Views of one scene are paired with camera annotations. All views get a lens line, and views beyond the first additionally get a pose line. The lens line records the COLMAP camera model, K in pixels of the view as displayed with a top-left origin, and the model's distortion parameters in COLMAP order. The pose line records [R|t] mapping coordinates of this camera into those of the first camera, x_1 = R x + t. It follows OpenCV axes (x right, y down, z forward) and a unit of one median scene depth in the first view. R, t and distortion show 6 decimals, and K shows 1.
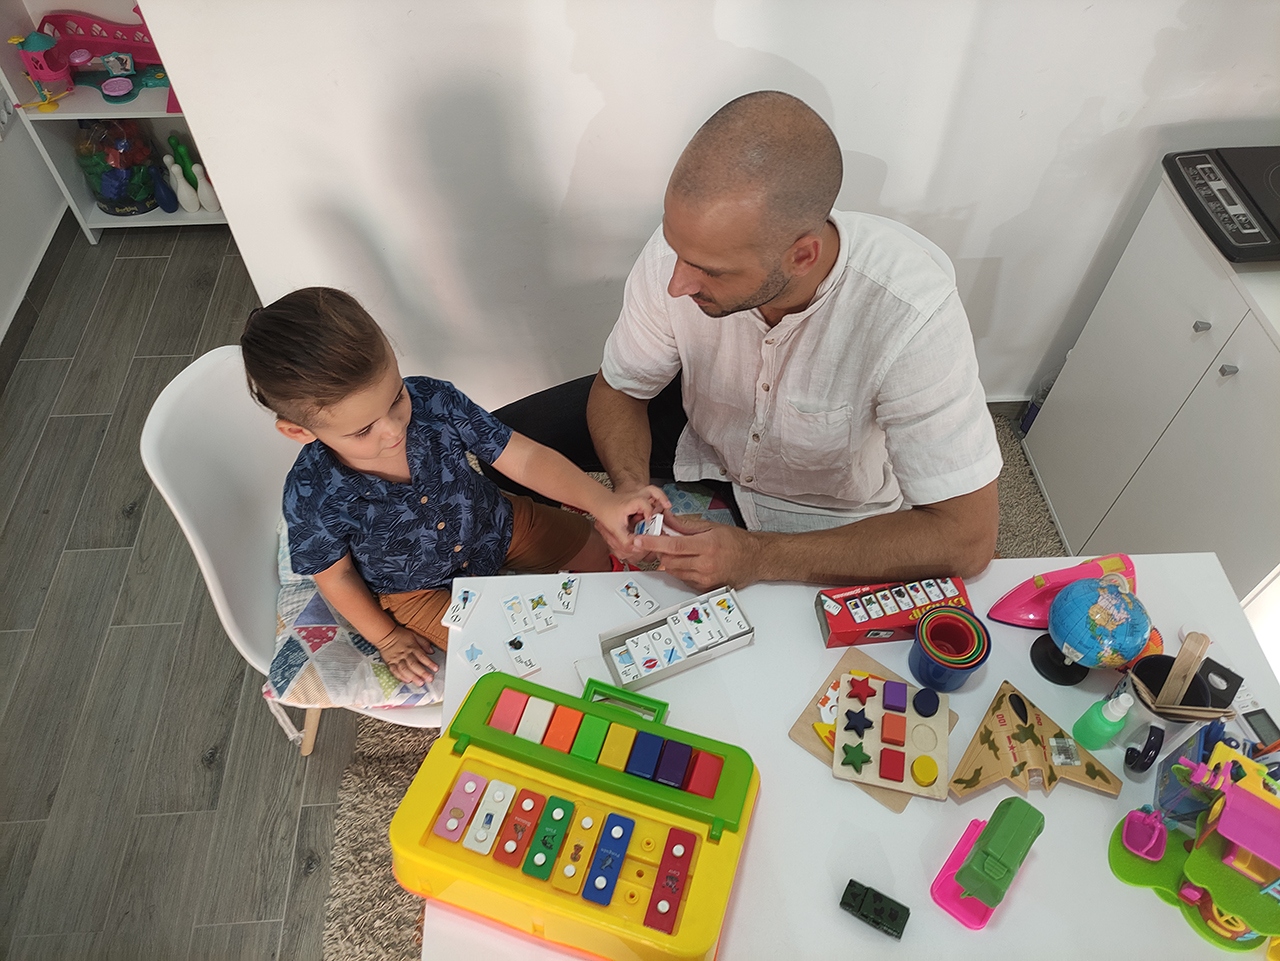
lens RADIAL K [[1060.9, 0, 682.8], [0, 1060.9, 479.9], [0, 0, 1]] dist [0.071342, -0.049284]
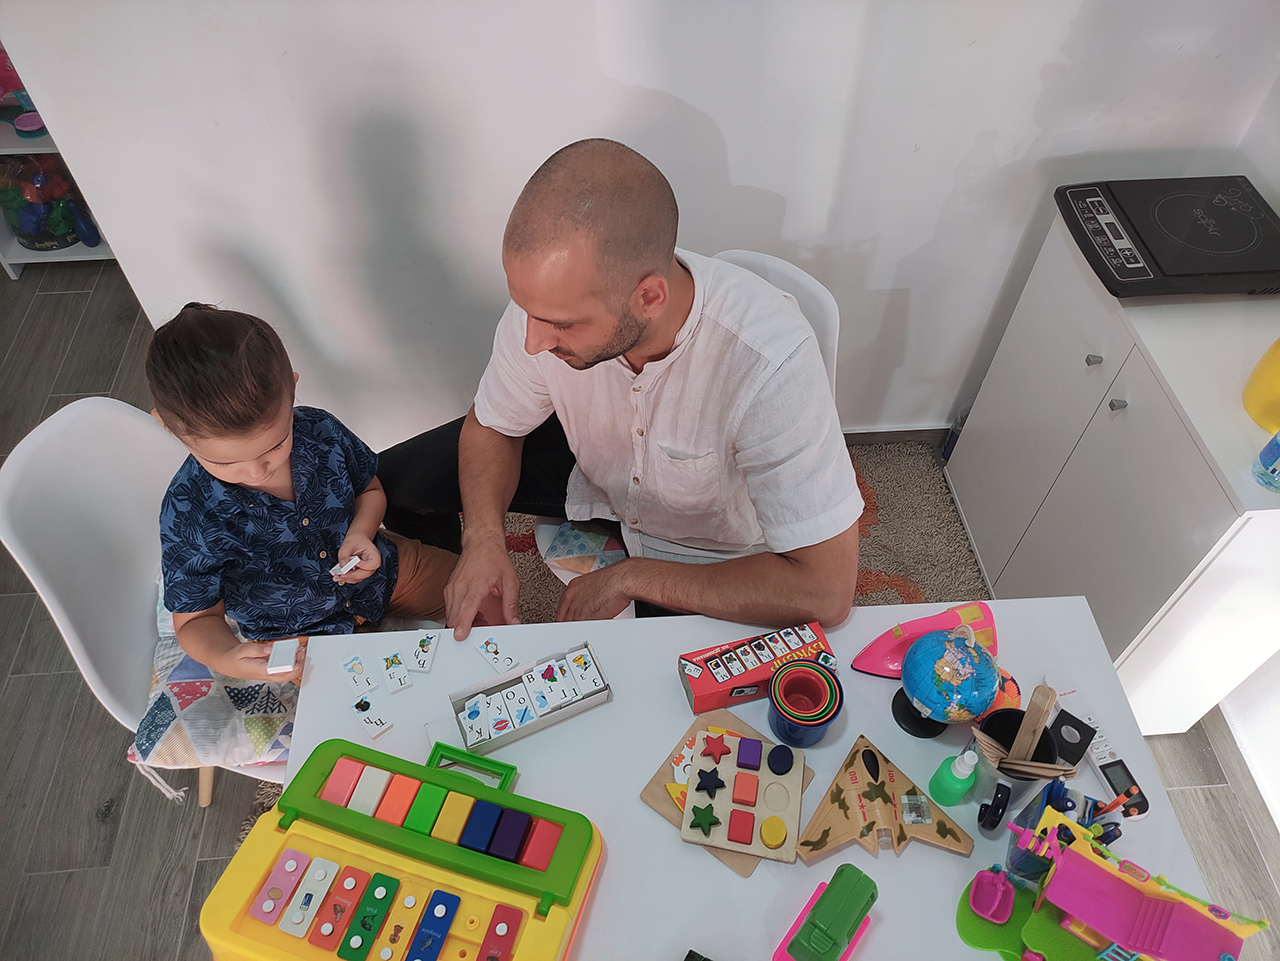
lens RADIAL K [[1060.9, 0, 682.8], [0, 1060.9, 479.9], [0, 0, 1]] dist [0.071342, -0.049284]
pose [[0.999813, -0.015248, 0.011913, 0.123780], [0.015388, 0.999813, -0.011713, -0.036168], [-0.011732, 0.011894, 0.999860, 0.018936]]
